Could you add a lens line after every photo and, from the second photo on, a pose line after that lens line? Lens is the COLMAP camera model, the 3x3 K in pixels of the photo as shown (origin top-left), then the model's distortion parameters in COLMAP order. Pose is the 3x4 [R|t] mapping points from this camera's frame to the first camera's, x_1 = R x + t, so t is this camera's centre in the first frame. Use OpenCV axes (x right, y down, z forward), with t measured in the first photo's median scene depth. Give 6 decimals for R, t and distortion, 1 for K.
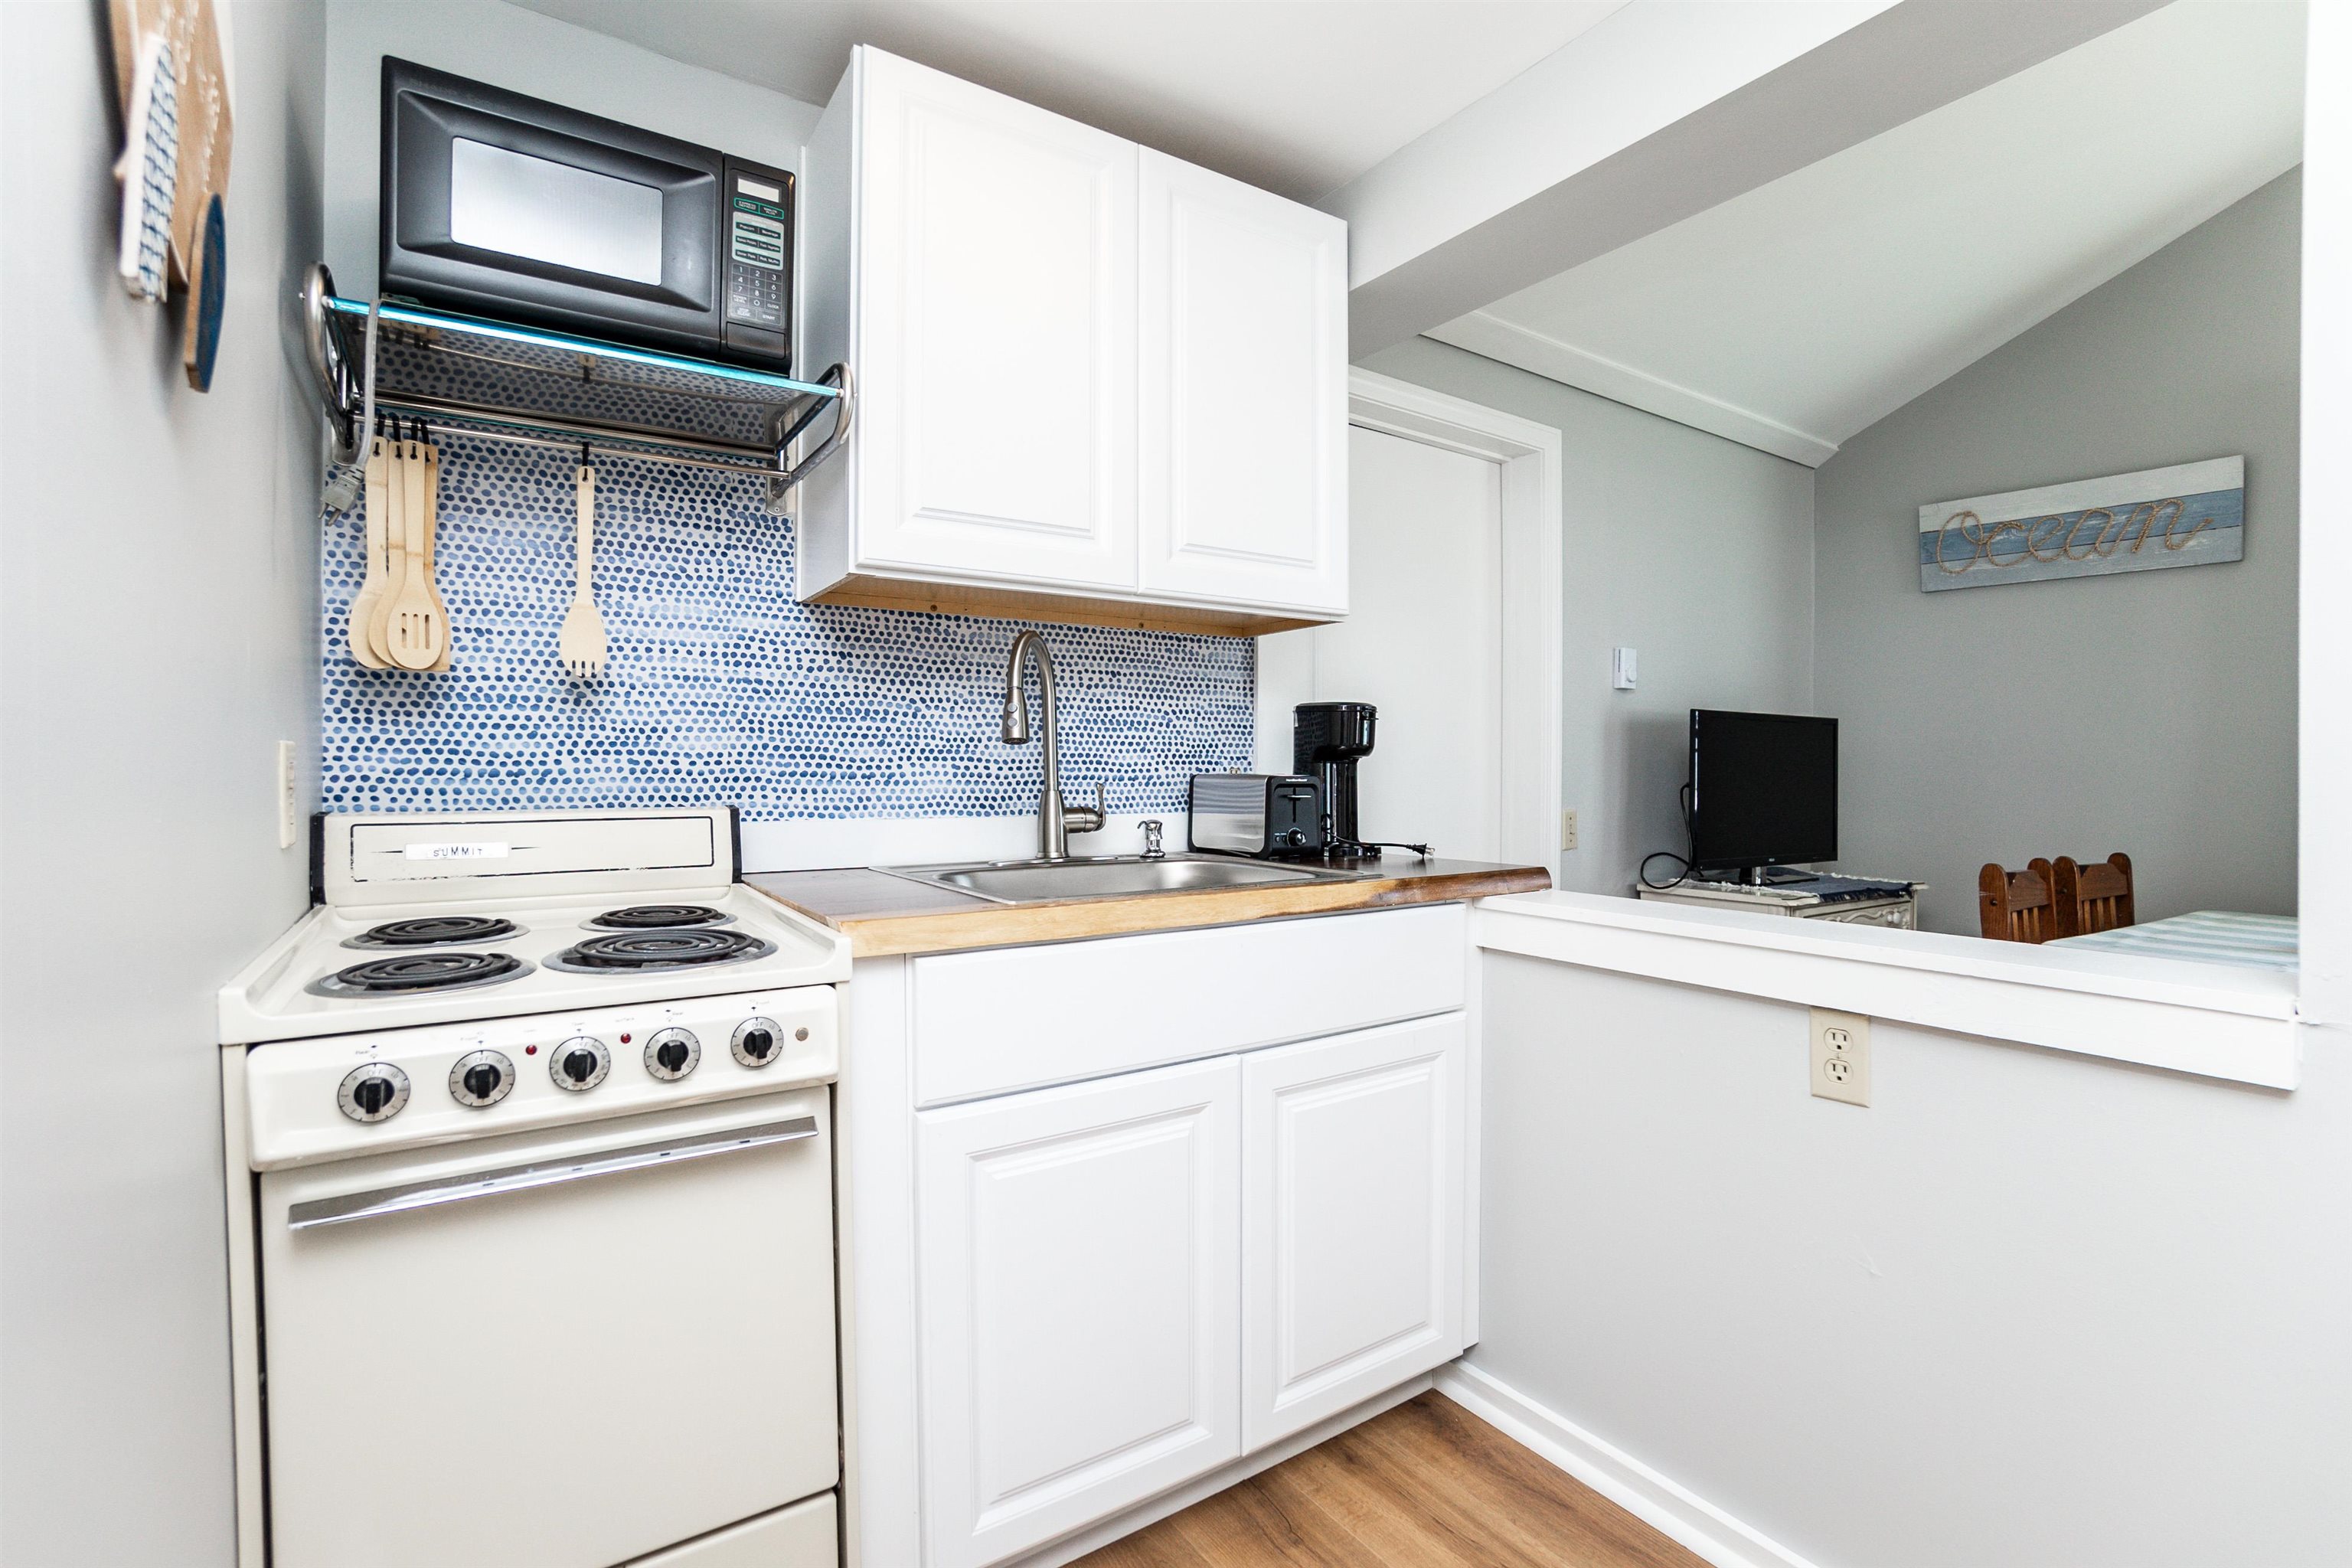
lens RADIAL K [[1043.3, 0, 1178.7], [0, 1043.3, 763.4], [0, 0, 1]] dist [-0.068375, 0.026350]
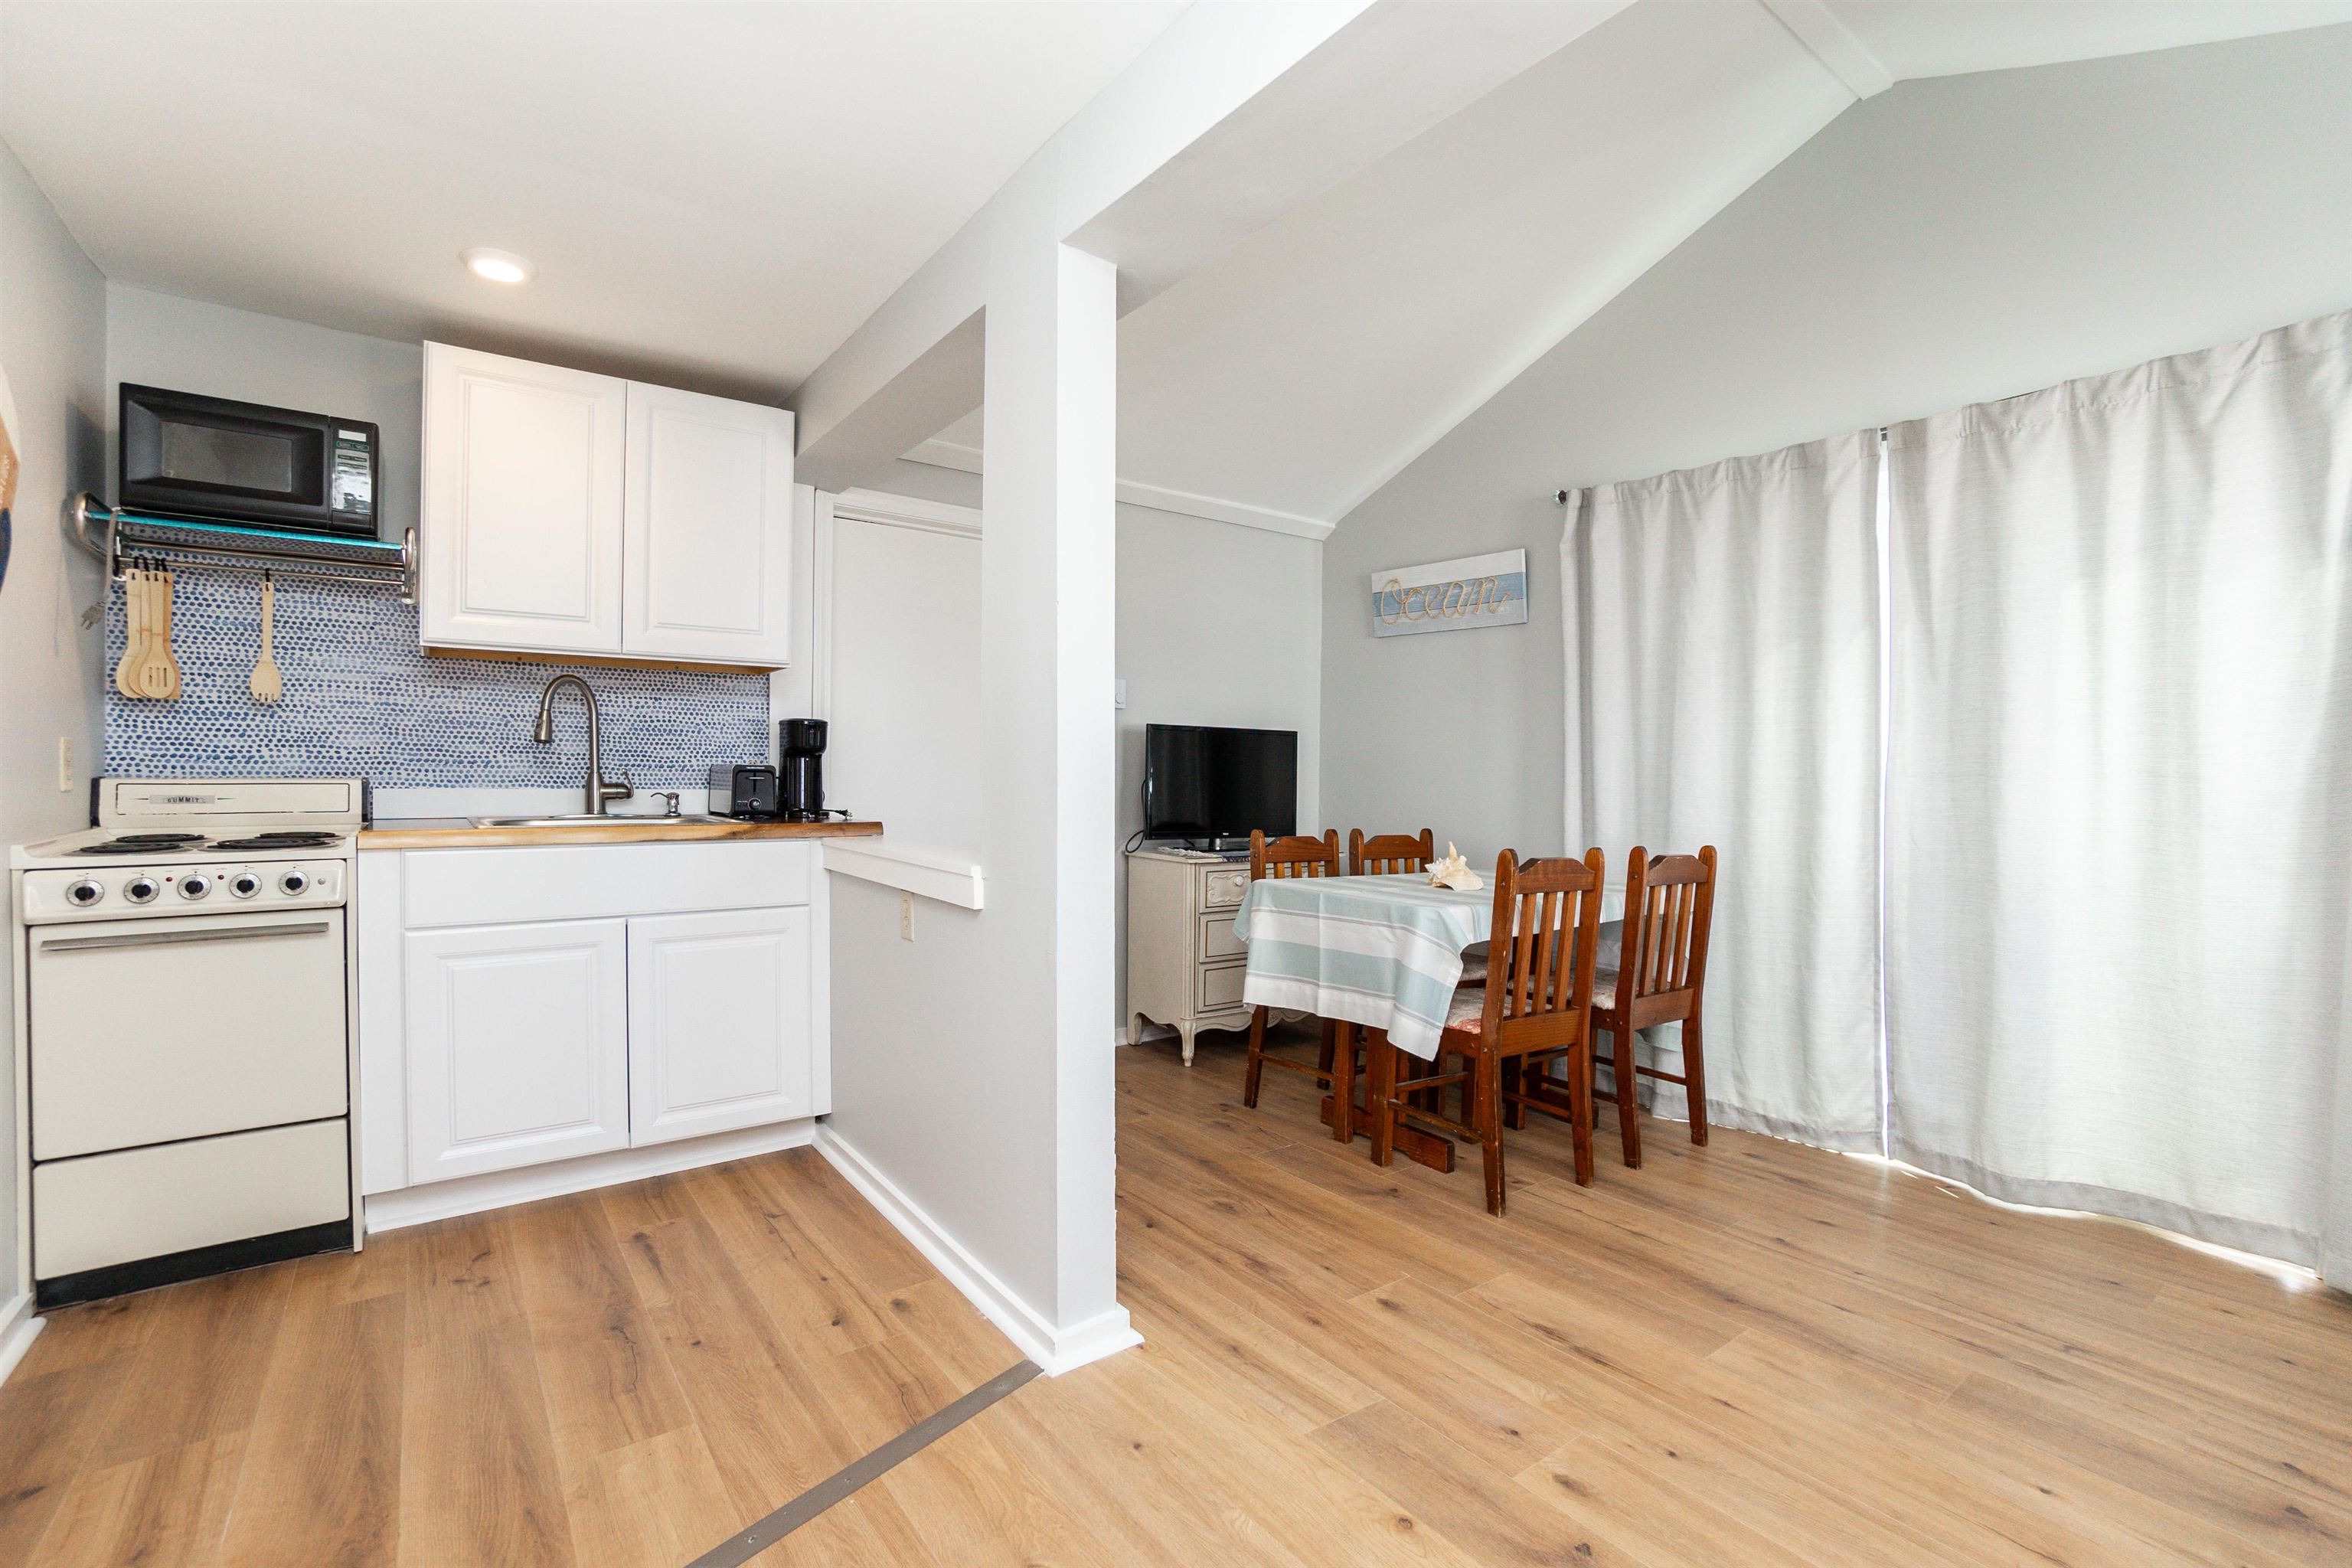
lens RADIAL K [[1043.3, 0, 1178.7], [0, 1043.3, 763.4], [0, 0, 1]] dist [-0.068375, 0.026350]
pose [[0.998948, 0.010526, 0.044638, 0.834129], [-0.010485, 0.999944, -0.001156, 0.004875], [-0.044647, 0.000687, 0.999003, -0.727822]]
